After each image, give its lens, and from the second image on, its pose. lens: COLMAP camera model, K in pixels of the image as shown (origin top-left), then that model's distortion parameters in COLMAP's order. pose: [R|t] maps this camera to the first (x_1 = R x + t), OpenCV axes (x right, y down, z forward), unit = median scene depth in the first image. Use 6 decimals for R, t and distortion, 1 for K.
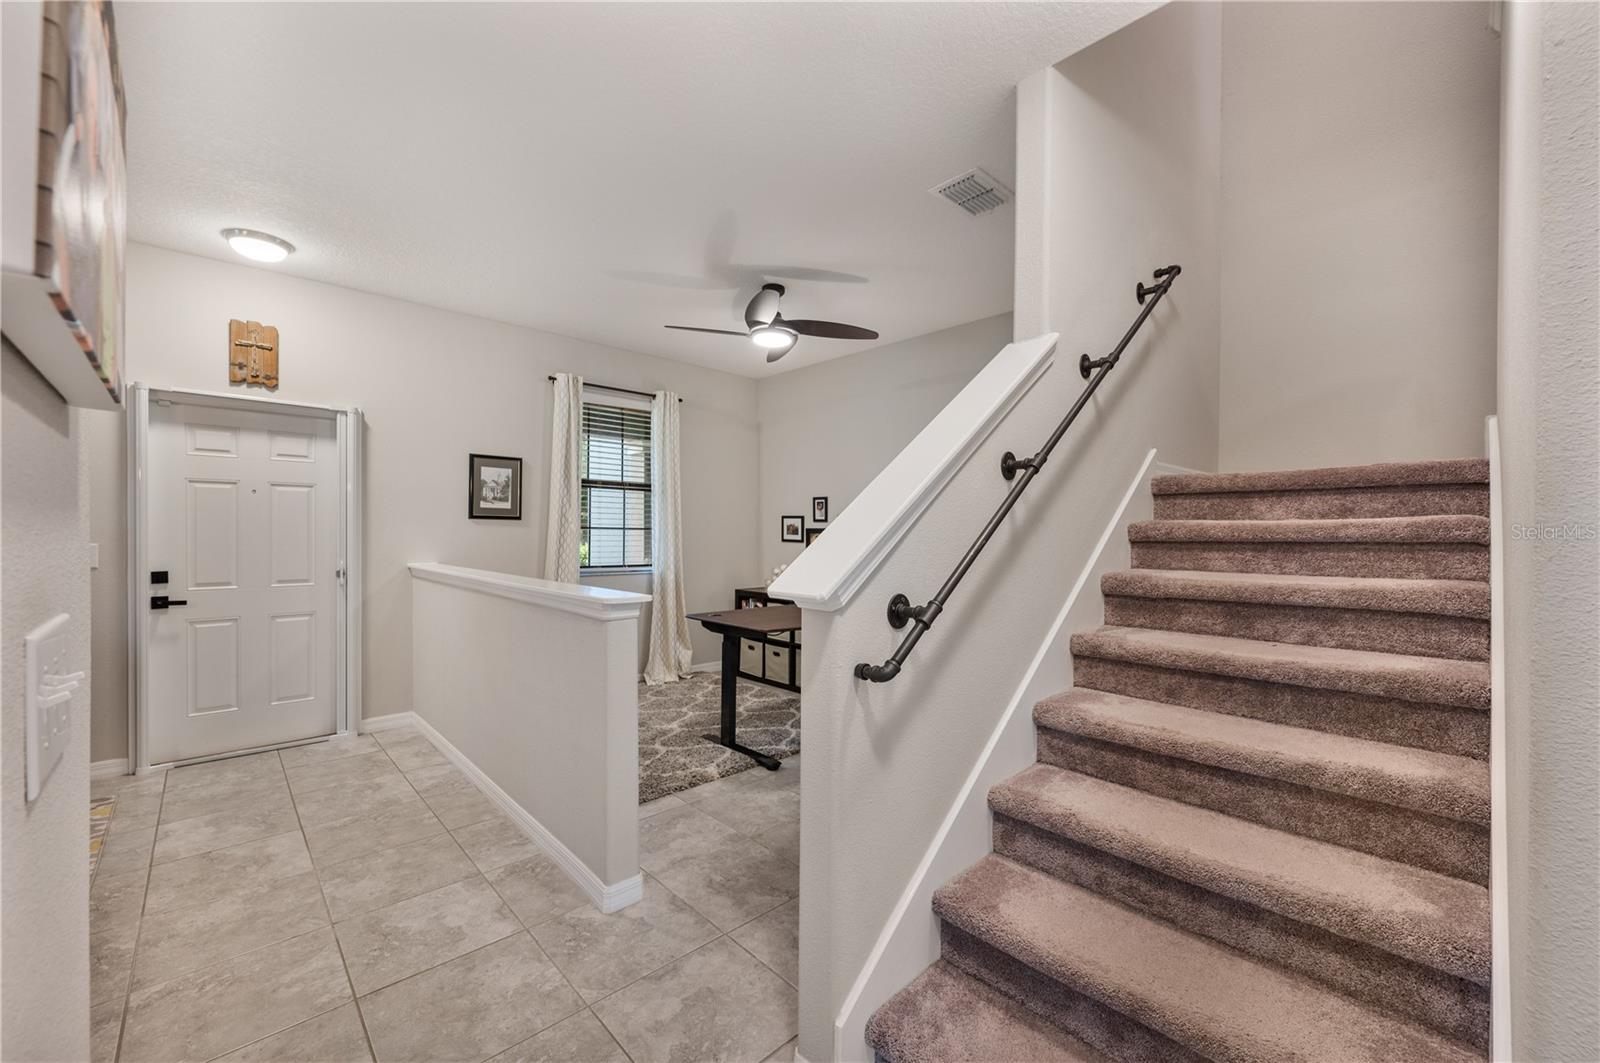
lens RADIAL K [[637.1, 0, 815.8], [0, 637.1, 535.4], [0, 0, 1]] dist [-0.000585, -0.000580]
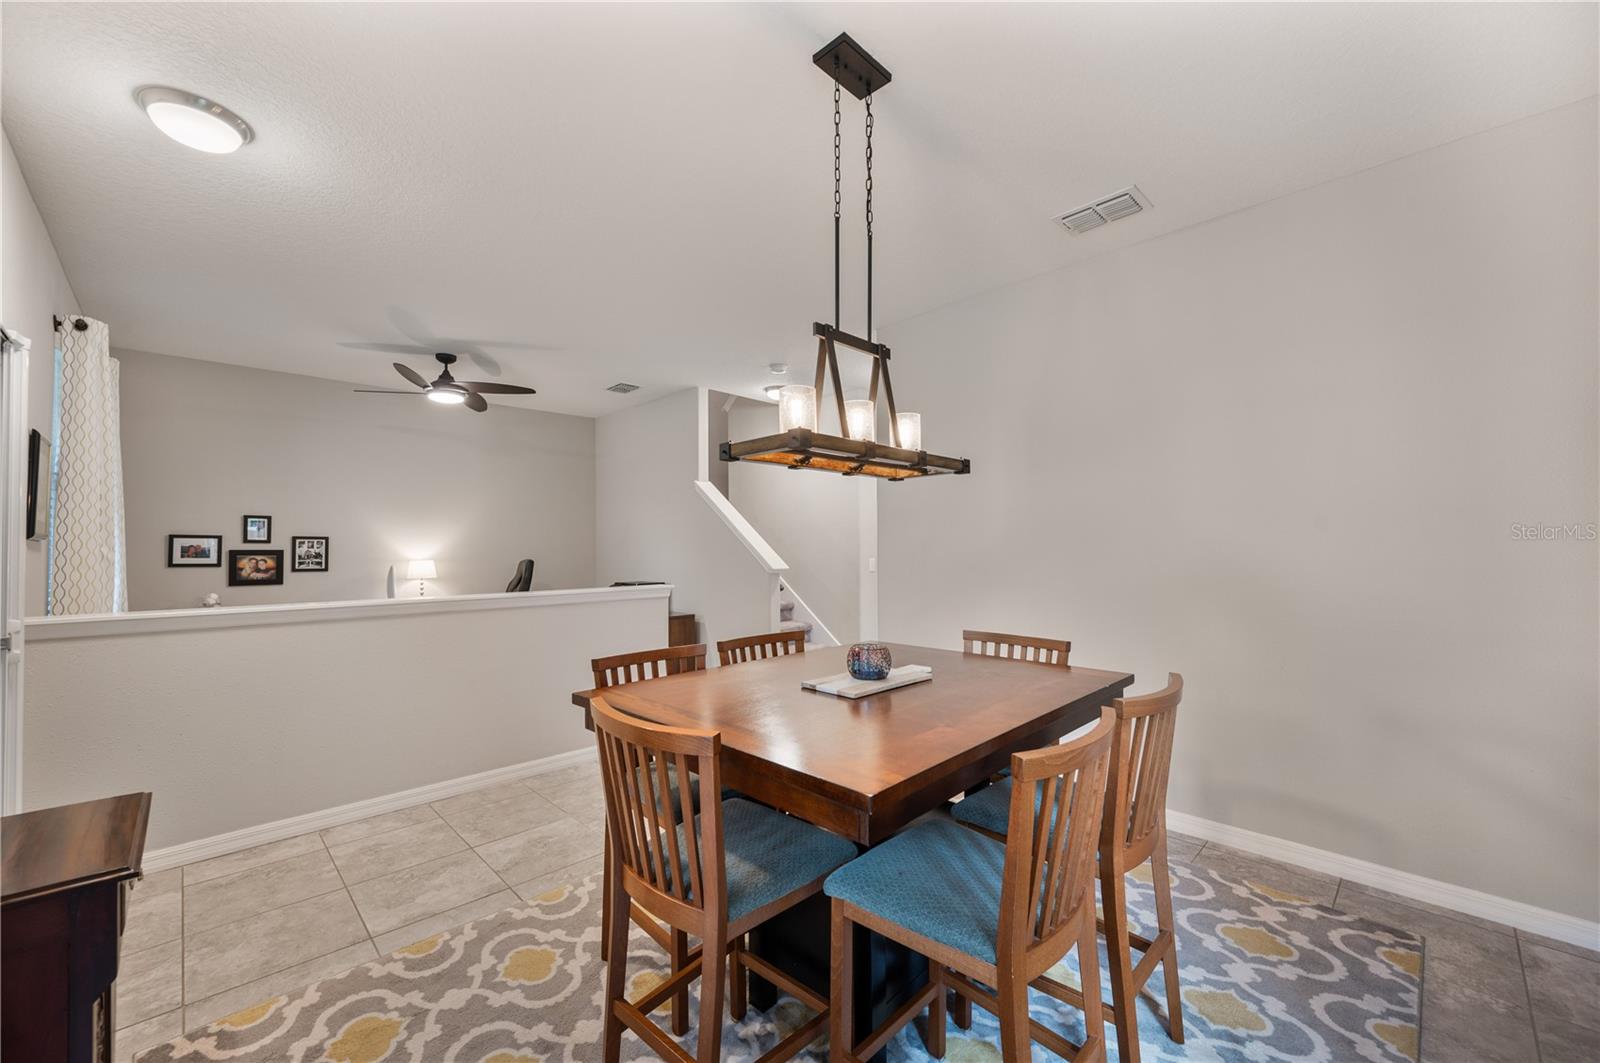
lens RADIAL K [[637.1, 0, 800.3], [0, 637.1, 540.0], [0, 0, 1]] dist [-0.000585, -0.000580]
pose [[-0.022573, 0.010998, 0.999685, -1.060617], [0.016205, 0.999812, -0.010633, -0.003462], [-0.999614, 0.015960, -0.022747, 0.288508]]
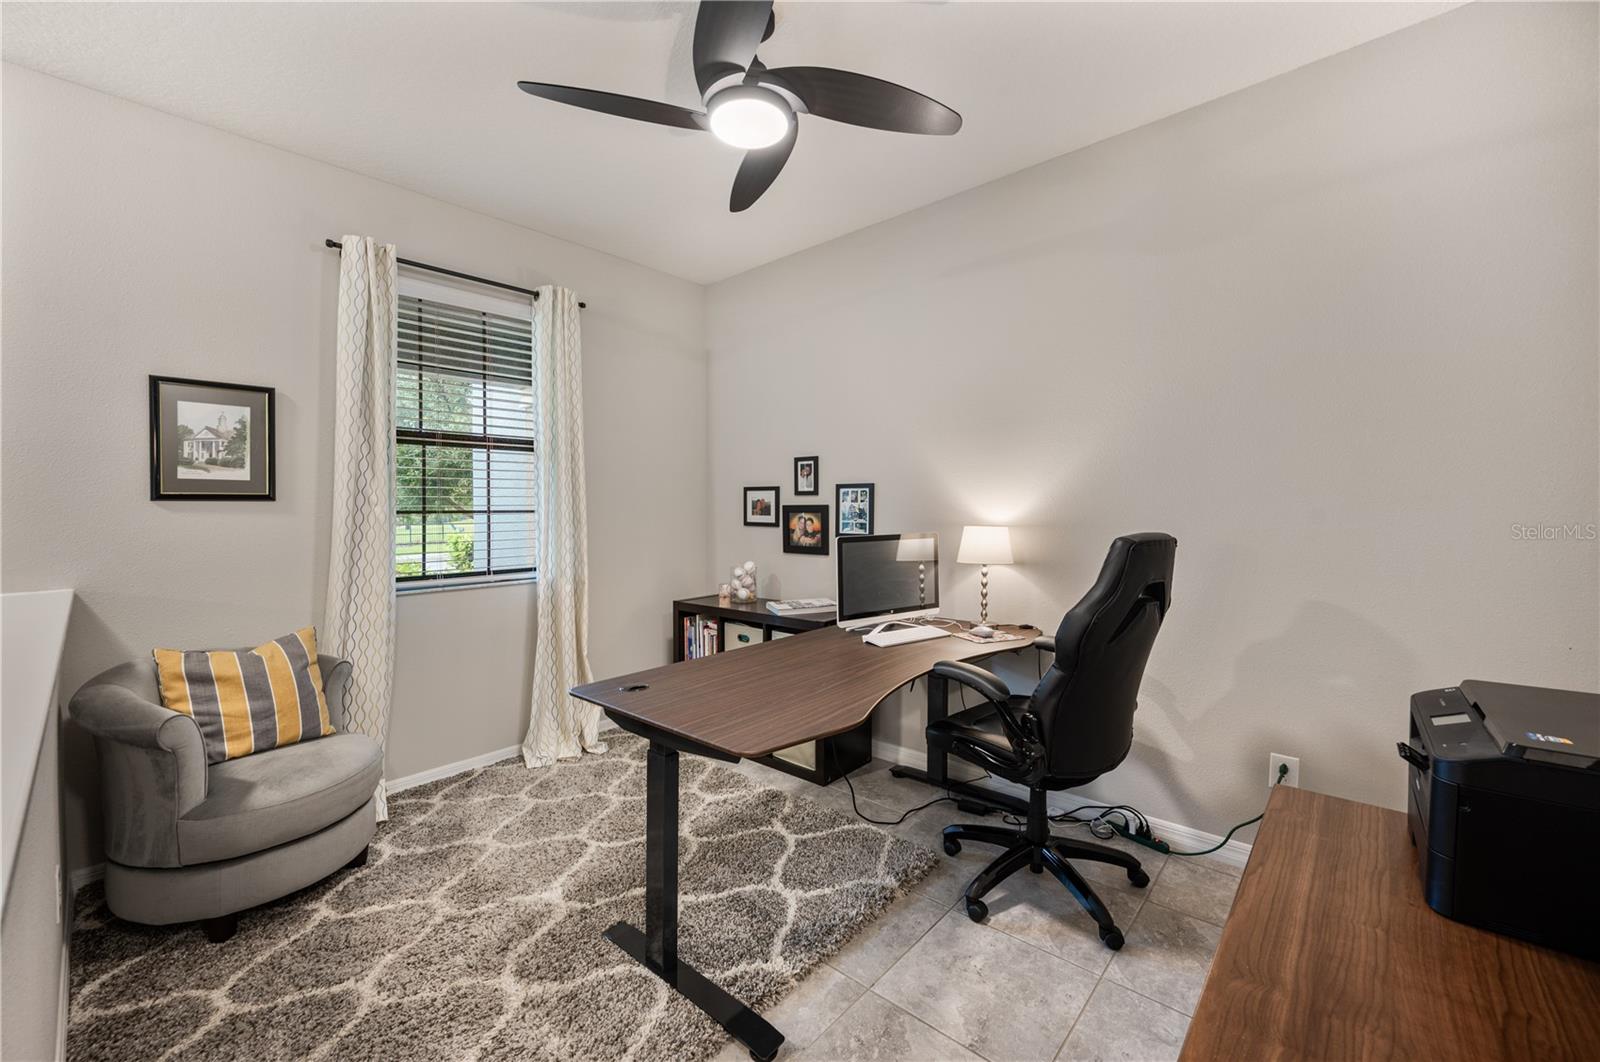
lens RADIAL K [[637.1, 0, 832.7], [0, 637.1, 476.9], [0, 0, 1]] dist [-0.000585, -0.000580]
pose [[0.992575, -0.013838, 0.120847, -0.051519], [0.019856, 0.998614, -0.048735, -0.008640], [-0.120005, 0.050772, 0.991474, 0.403716]]
